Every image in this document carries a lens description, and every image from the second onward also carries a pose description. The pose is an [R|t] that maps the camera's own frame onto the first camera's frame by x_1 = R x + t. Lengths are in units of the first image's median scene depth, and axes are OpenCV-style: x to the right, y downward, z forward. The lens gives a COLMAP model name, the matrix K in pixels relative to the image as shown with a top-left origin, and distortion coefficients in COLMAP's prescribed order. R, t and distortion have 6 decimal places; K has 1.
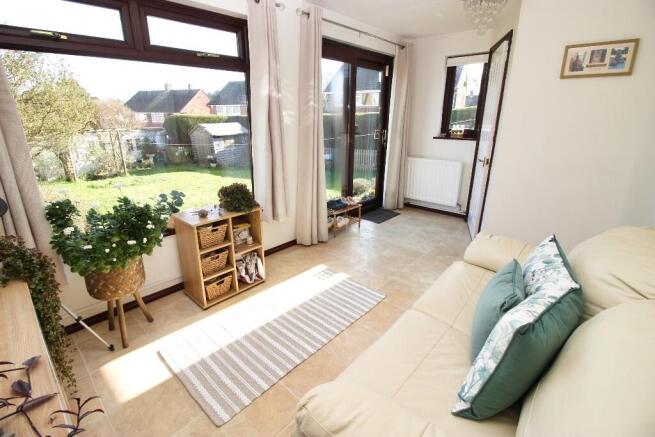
lens RADIAL K [[315.2, 0, 329.3], [0, 315.2, 215.9], [0, 0, 1]] dist [-0.001169, -0.000368]
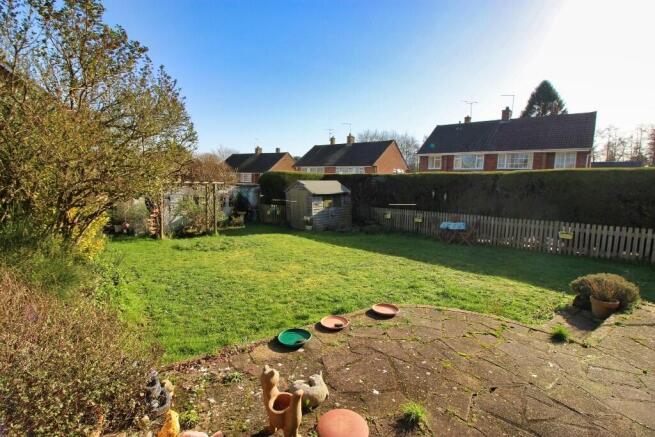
lens RADIAL K [[315.2, 0, 325.8], [0, 315.2, 217.2], [0, 0, 1]] dist [-0.001169, -0.000368]
pose [[0.975698, 0.052143, -0.212825, -0.145989], [-0.092489, 0.978513, -0.184278, -0.037938], [0.198644, 0.199484, 0.959556, 0.195193]]
